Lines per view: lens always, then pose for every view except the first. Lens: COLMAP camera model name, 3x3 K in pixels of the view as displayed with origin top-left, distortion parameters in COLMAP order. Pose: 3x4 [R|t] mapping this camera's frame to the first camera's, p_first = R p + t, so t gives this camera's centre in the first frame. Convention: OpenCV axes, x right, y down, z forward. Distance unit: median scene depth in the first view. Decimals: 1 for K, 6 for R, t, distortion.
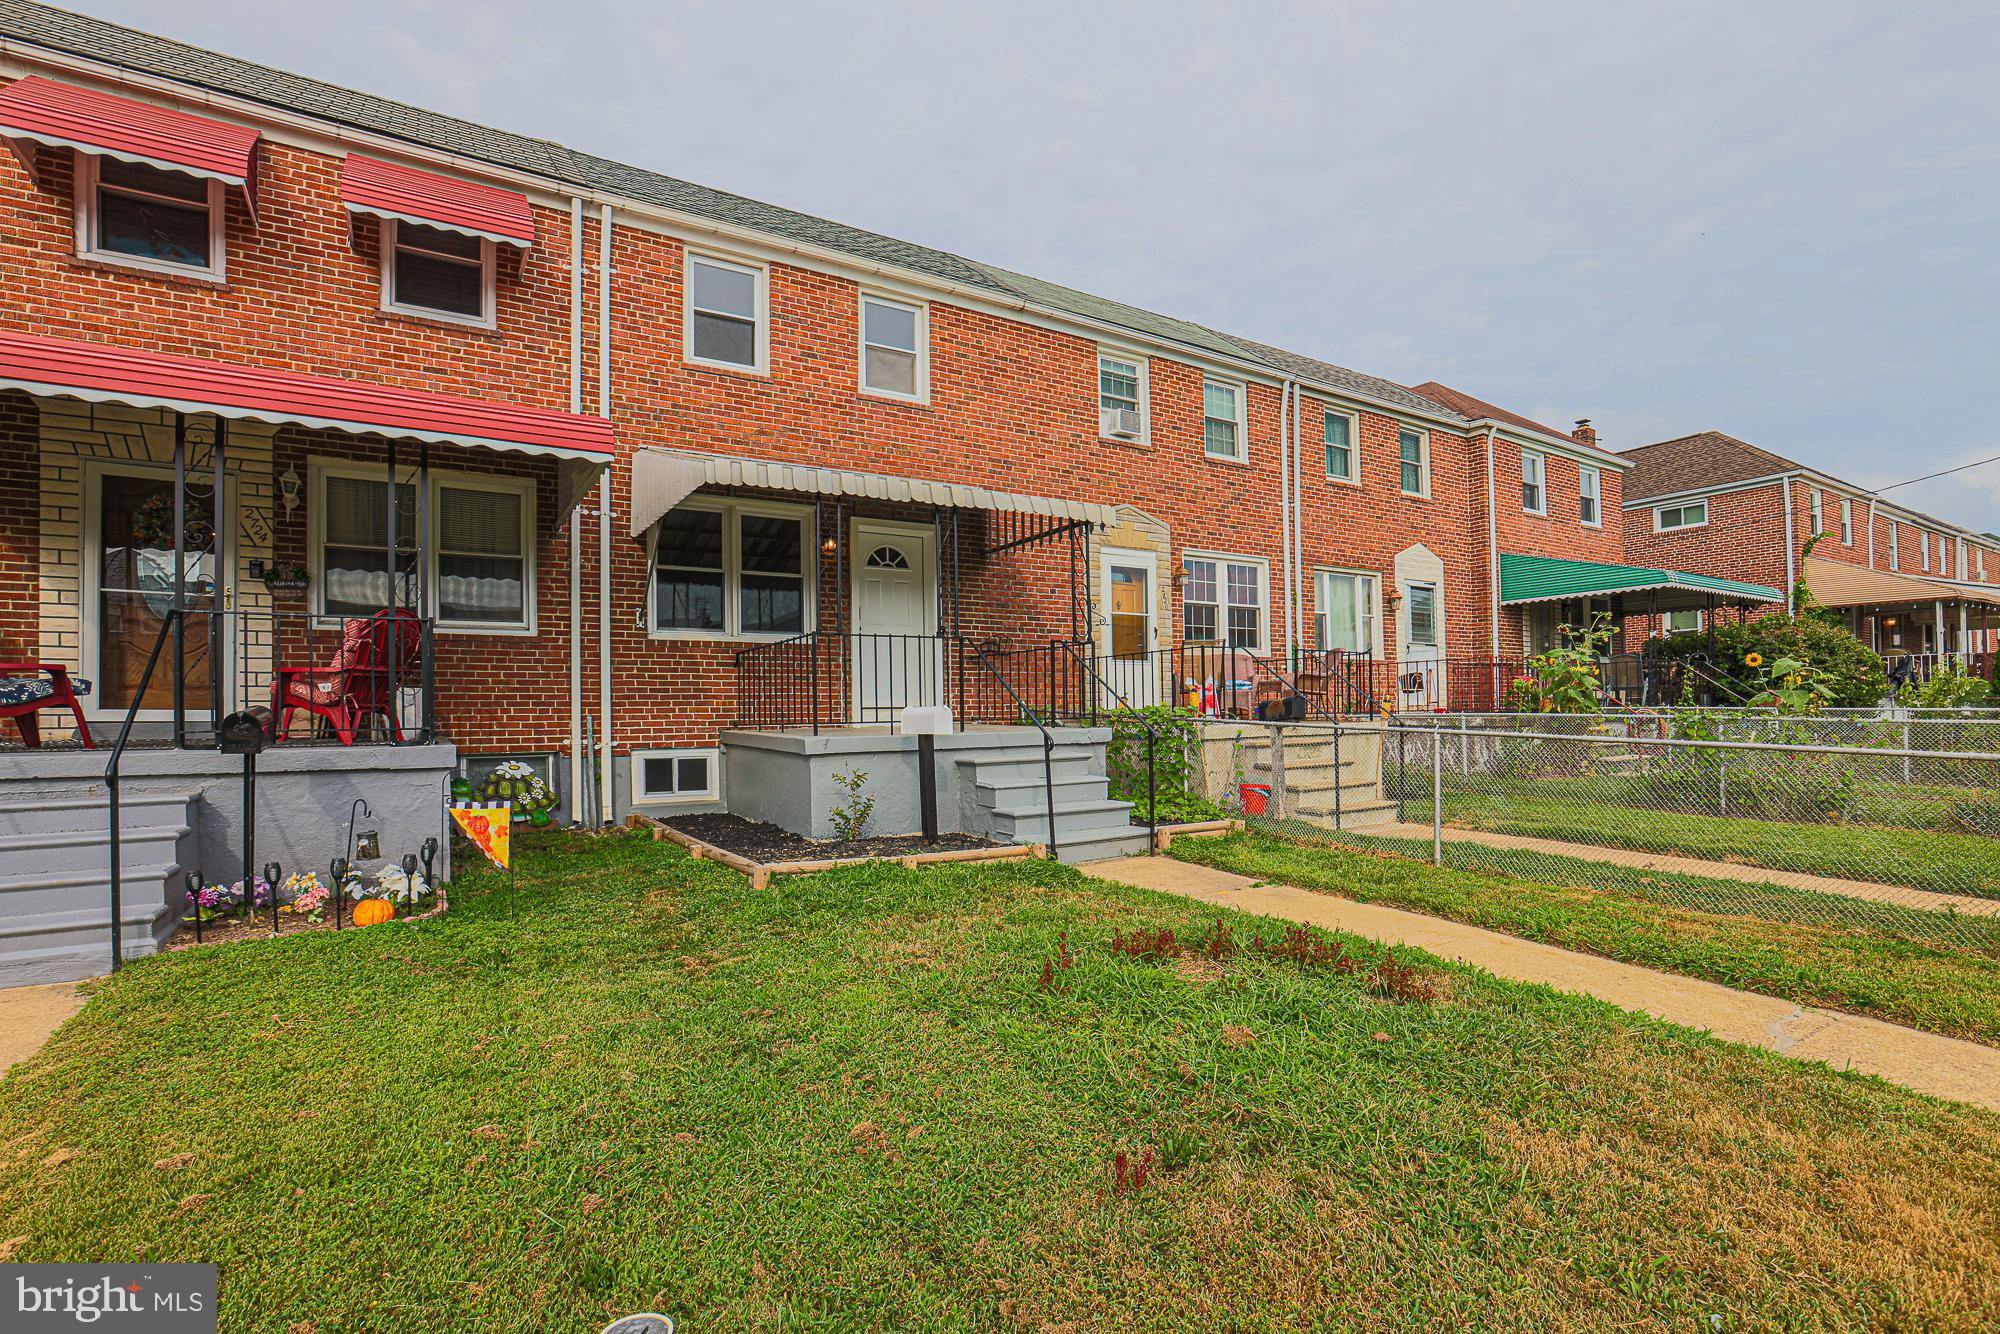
lens RADIAL K [[934.9, 0, 1000.0], [0, 934.9, 667.0], [0, 0, 1]] dist [0.002968, 0.019563]
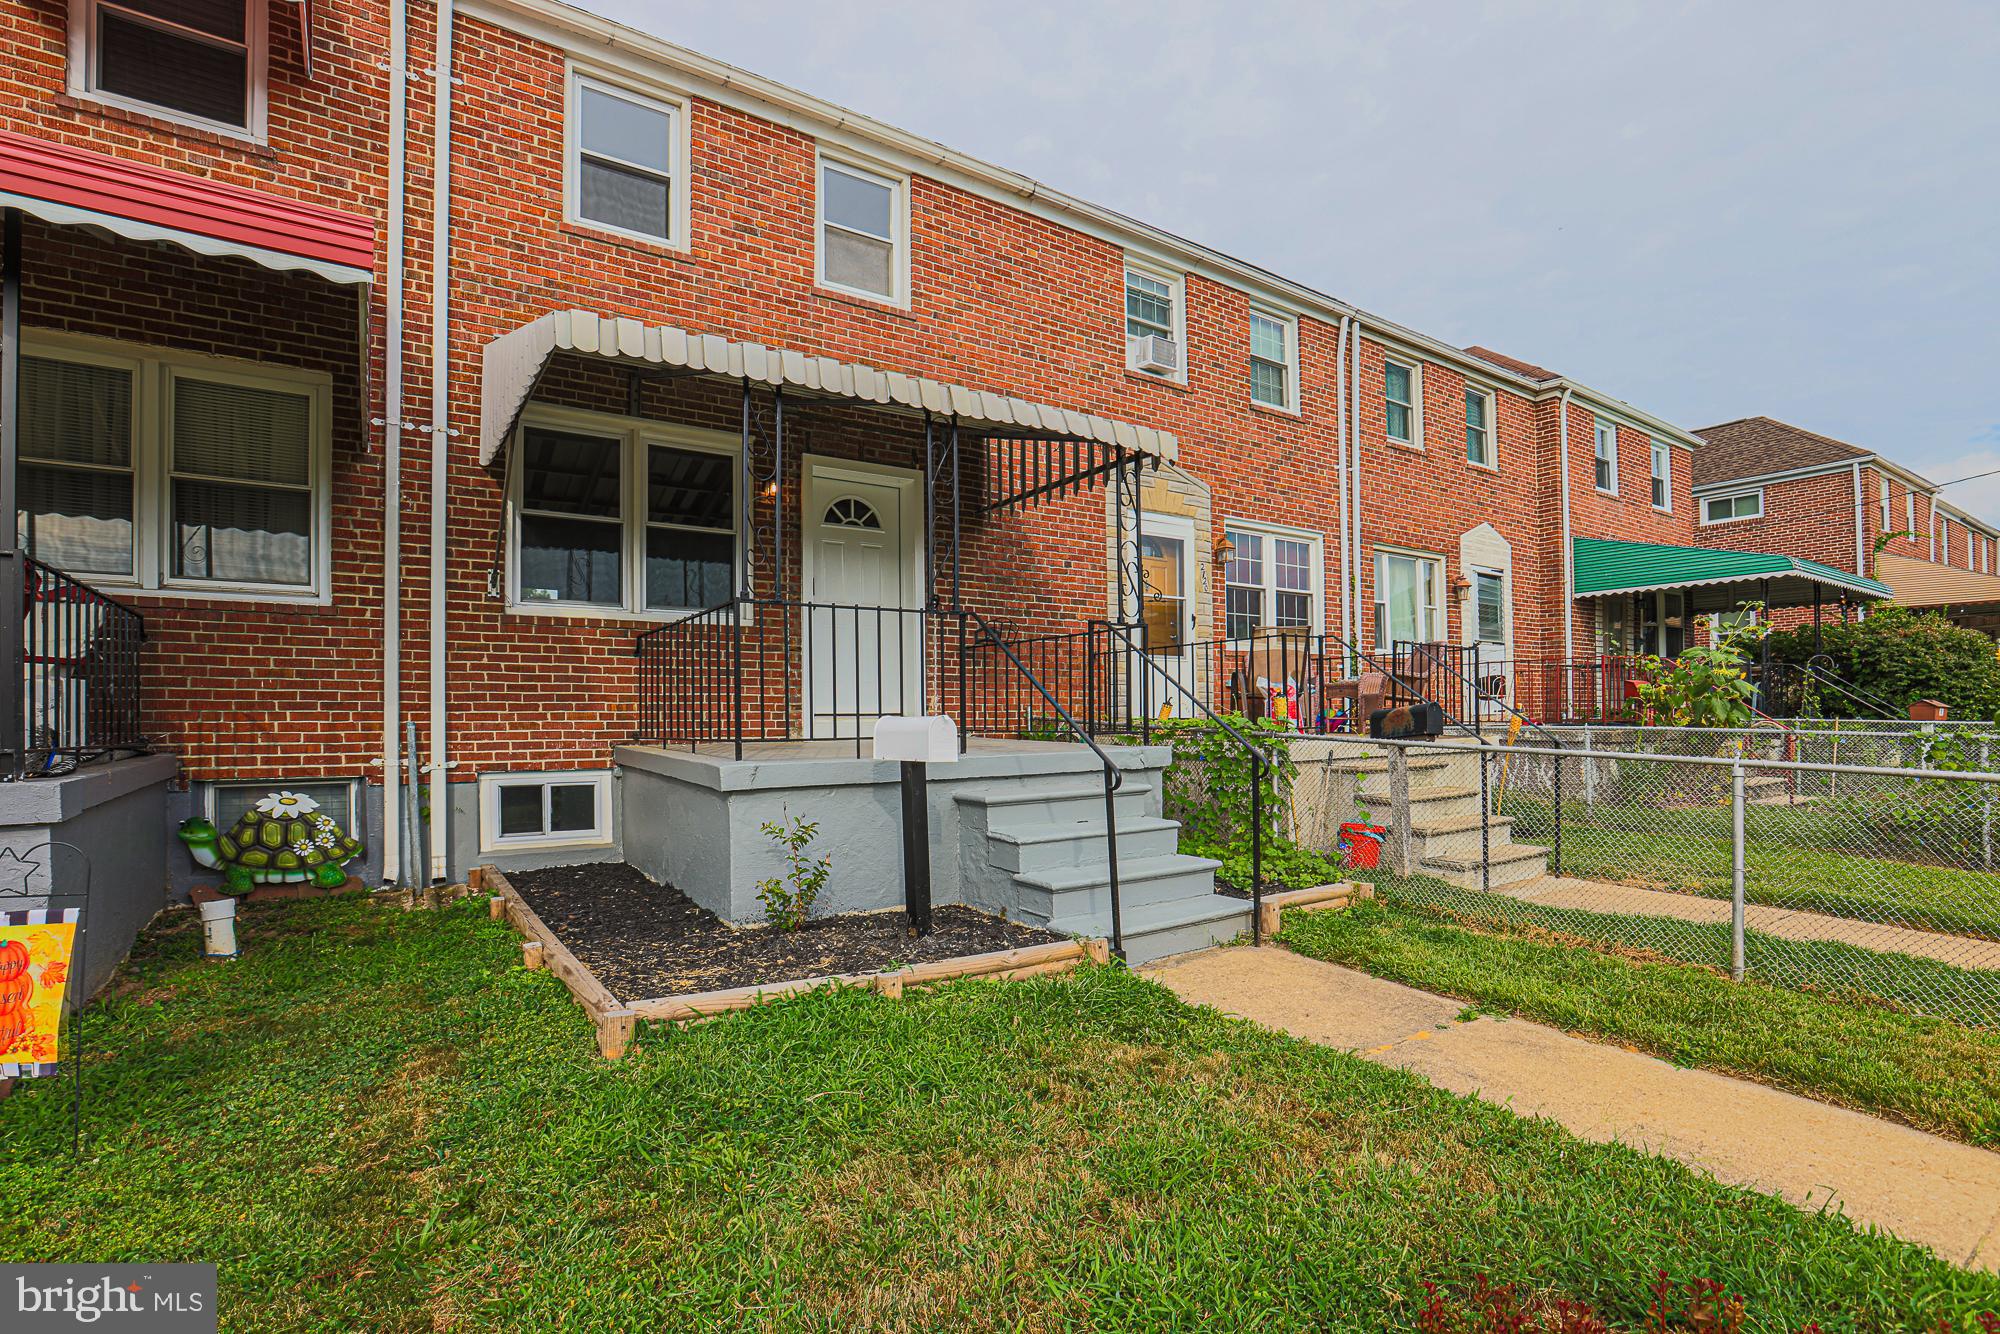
lens RADIAL K [[947.7, 0, 1008.9], [0, 947.7, 684.1], [0, 0, 1]] dist [-0.017903, 0.014749]
pose [[0.998890, 0.008150, 0.046397, -0.033216], [-0.008795, 0.999867, 0.013711, 0.009036], [-0.046279, -0.014104, 0.998829, 0.271263]]
